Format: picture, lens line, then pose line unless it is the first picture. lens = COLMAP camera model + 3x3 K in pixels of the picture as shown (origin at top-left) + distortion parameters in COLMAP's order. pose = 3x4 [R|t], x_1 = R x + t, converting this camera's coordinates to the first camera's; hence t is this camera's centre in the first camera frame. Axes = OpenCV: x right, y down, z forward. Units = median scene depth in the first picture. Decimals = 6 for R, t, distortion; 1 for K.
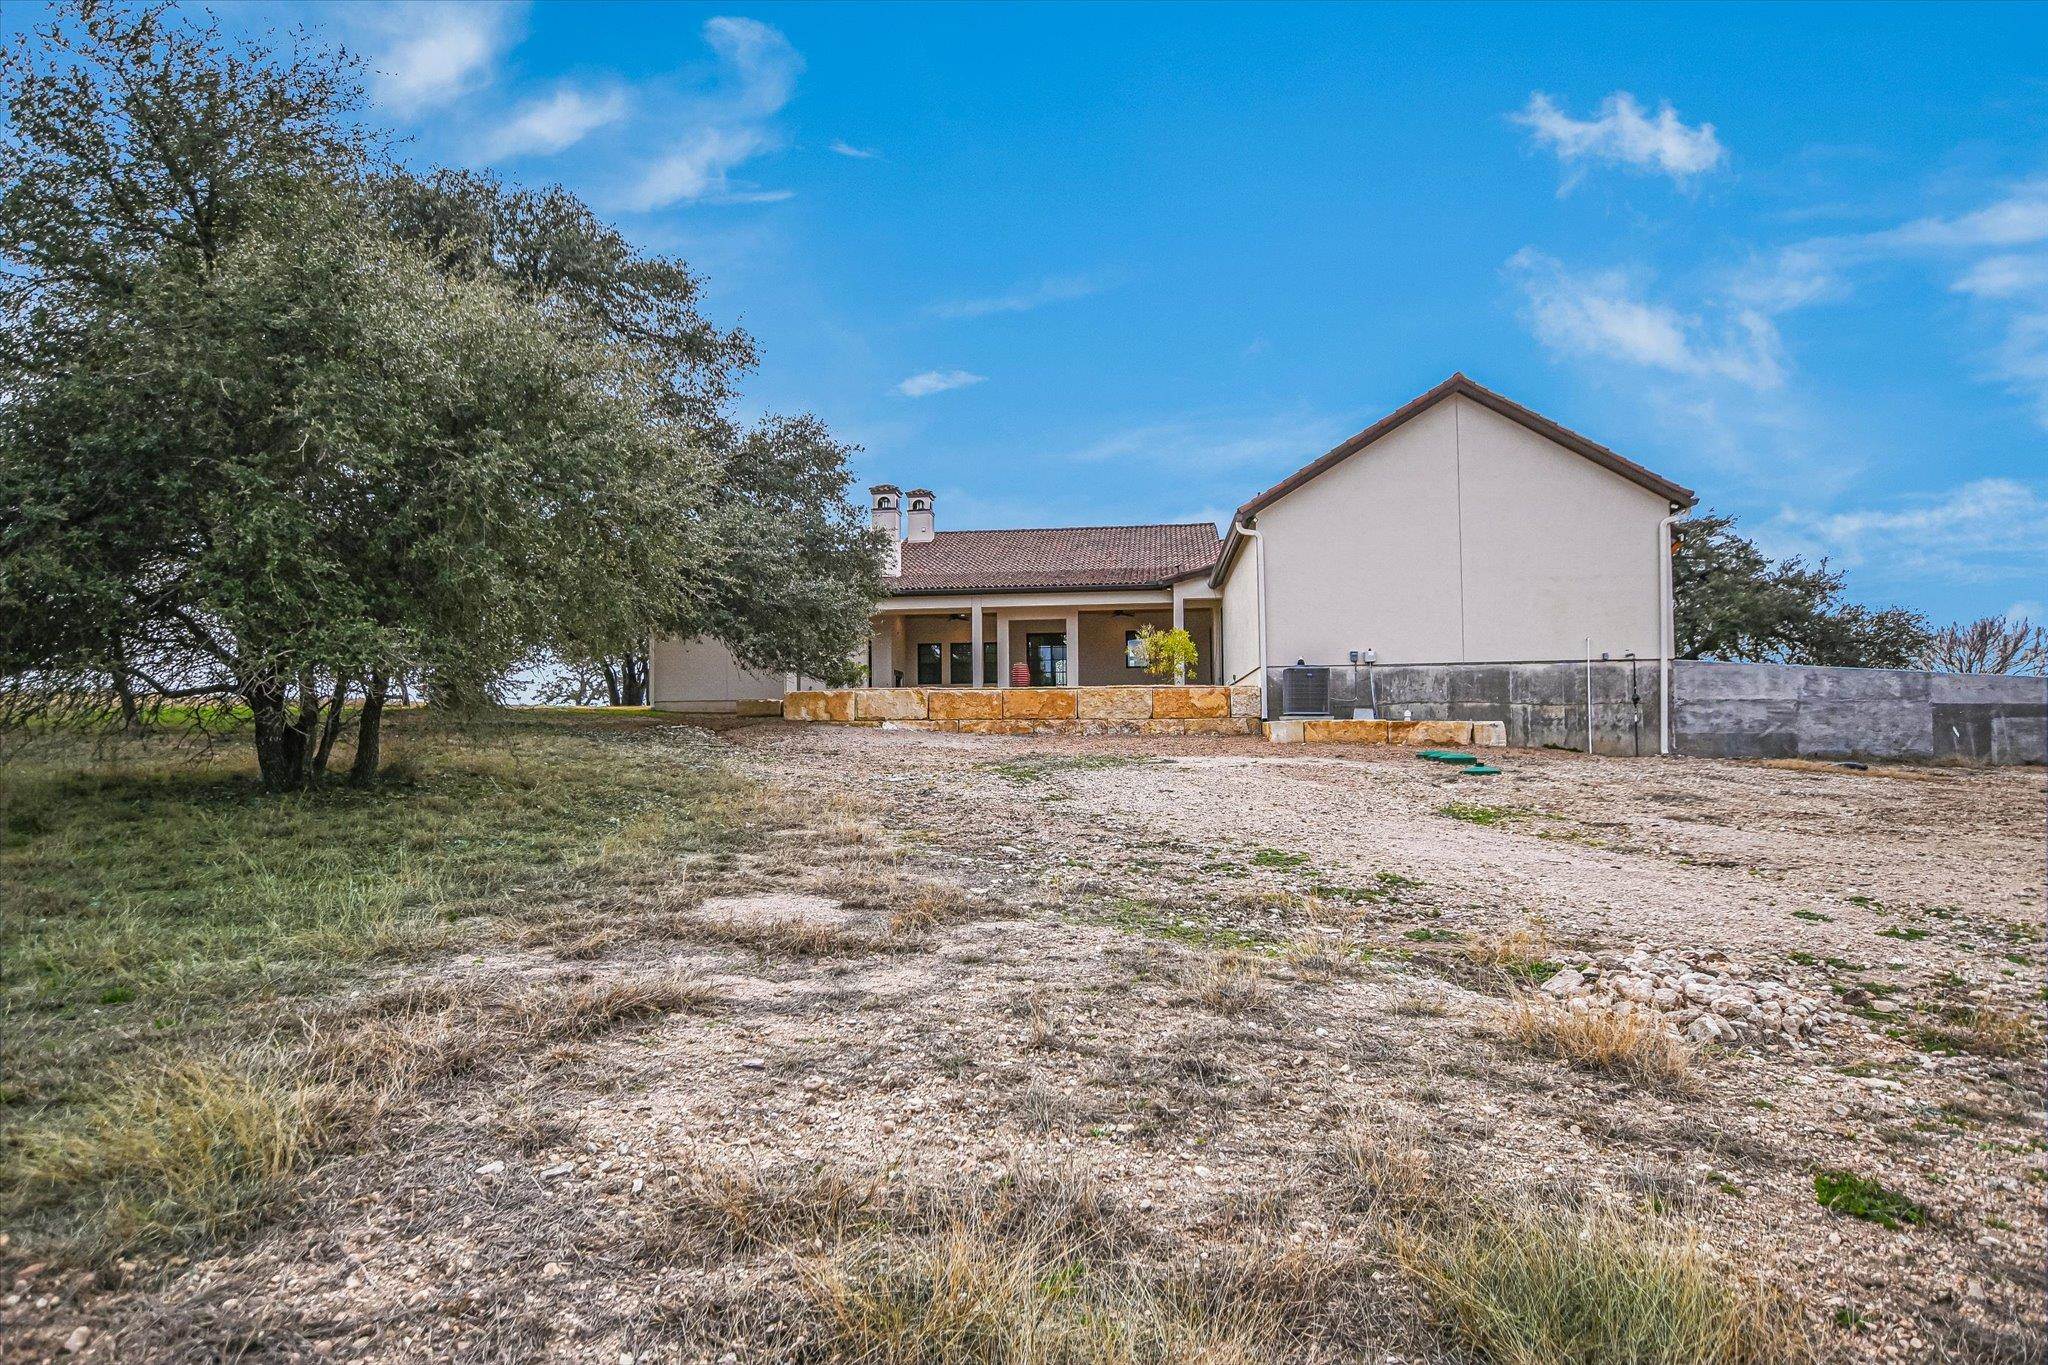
lens RADIAL K [[957.6, 0, 1028.9], [0, 957.6, 699.7], [0, 0, 1]] dist [-0.014798, 0.000075]
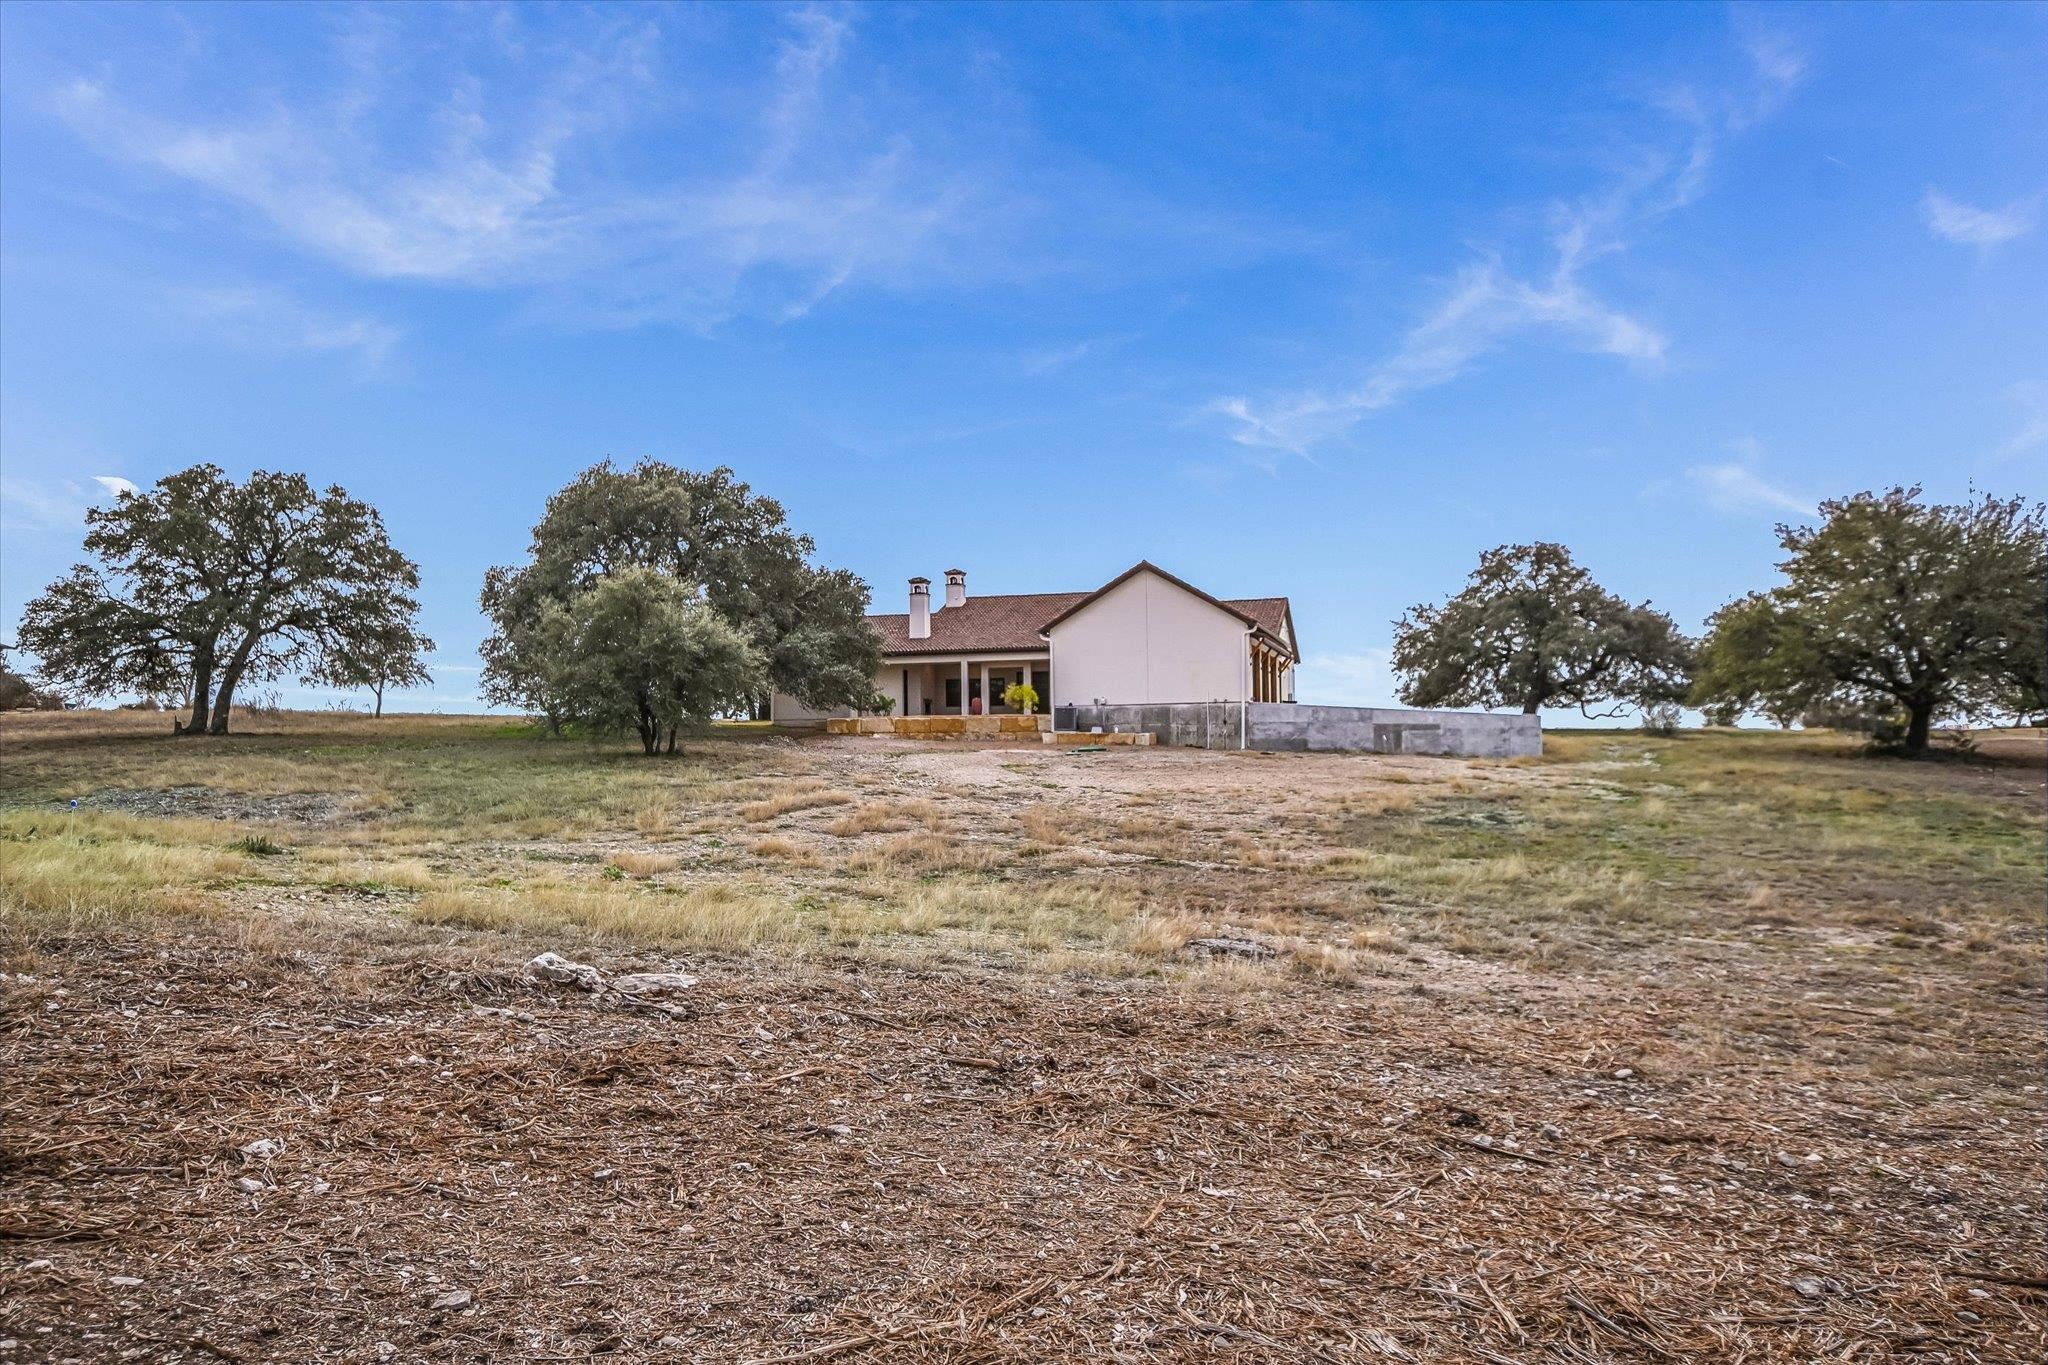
lens RADIAL K [[892.1, 0, 1032.7], [0, 892.1, 703.8], [0, 0, 1]] dist [-0.014950, 0.000340]
pose [[0.993748, -0.006236, -0.111470, 0.395338], [0.005877, 0.999976, -0.003547, -0.031370], [0.111490, 0.002869, 0.993761, -0.841355]]
